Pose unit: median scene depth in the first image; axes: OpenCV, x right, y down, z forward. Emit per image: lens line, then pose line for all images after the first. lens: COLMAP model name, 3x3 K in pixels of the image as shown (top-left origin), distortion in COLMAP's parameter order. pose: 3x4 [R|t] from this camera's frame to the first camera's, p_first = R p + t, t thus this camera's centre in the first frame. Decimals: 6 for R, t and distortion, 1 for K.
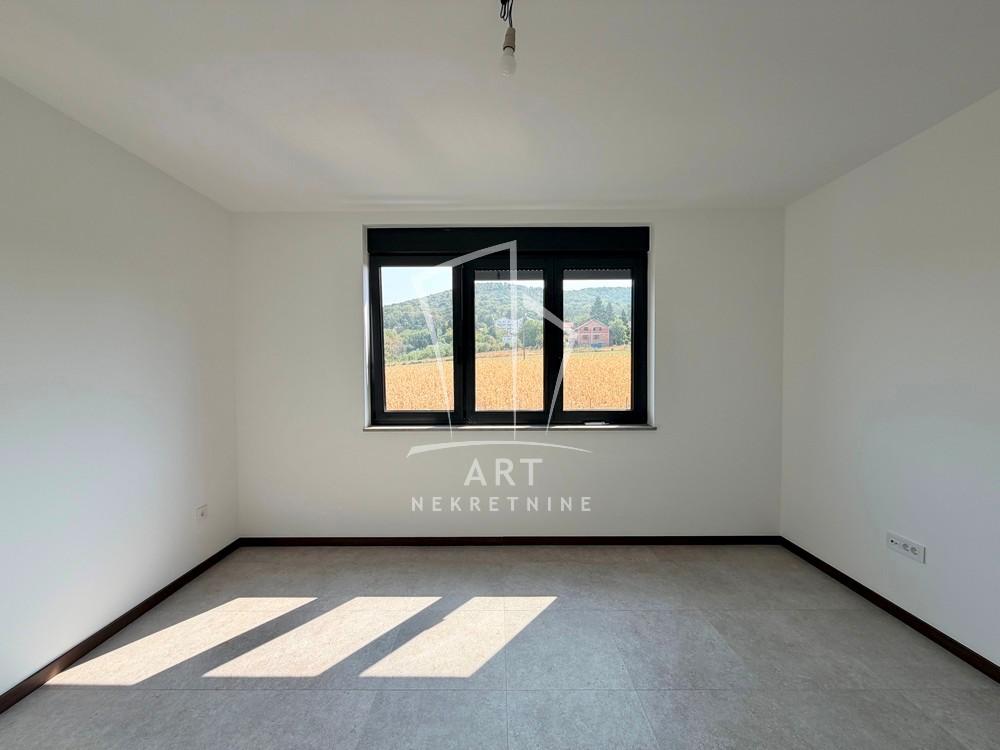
lens RADIAL K [[398.5, 0, 491.2], [0, 398.5, 372.6], [0, 0, 1]] dist [-0.001545, 0.000219]
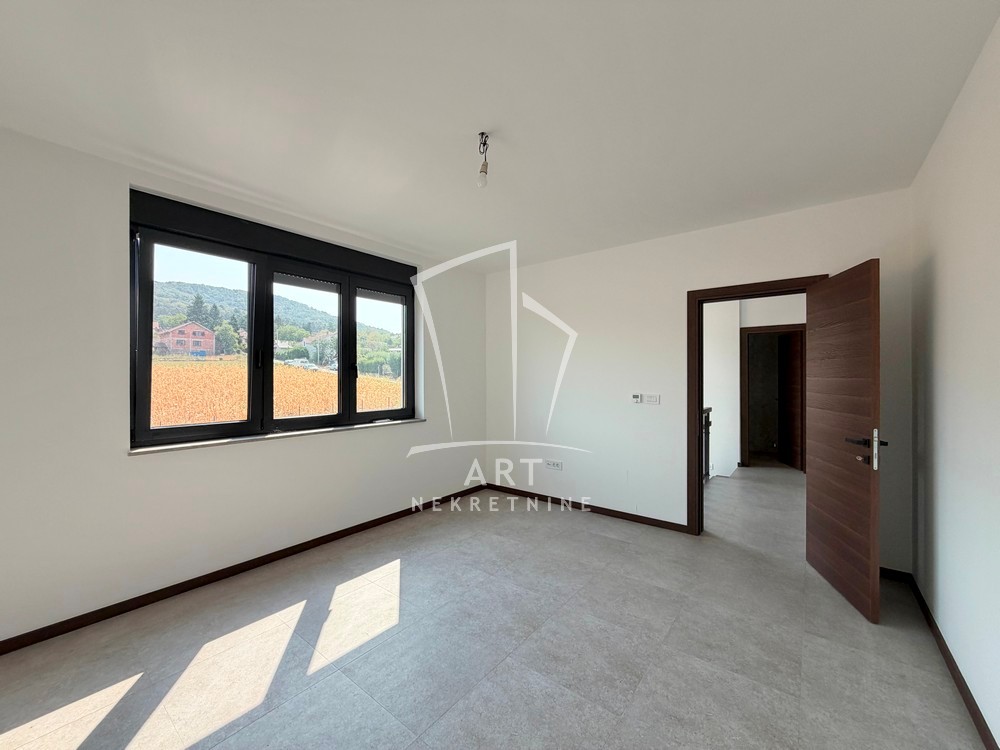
lens RADIAL K [[398.5, 0, 494.5], [0, 398.5, 375.0], [0, 0, 1]] dist [-0.001545, 0.000219]
pose [[0.621514, 0.006683, 0.783375, -0.482597], [0.012885, 0.999741, -0.018752, 0.016645], [-0.783297, 0.021749, 0.621267, -0.006233]]
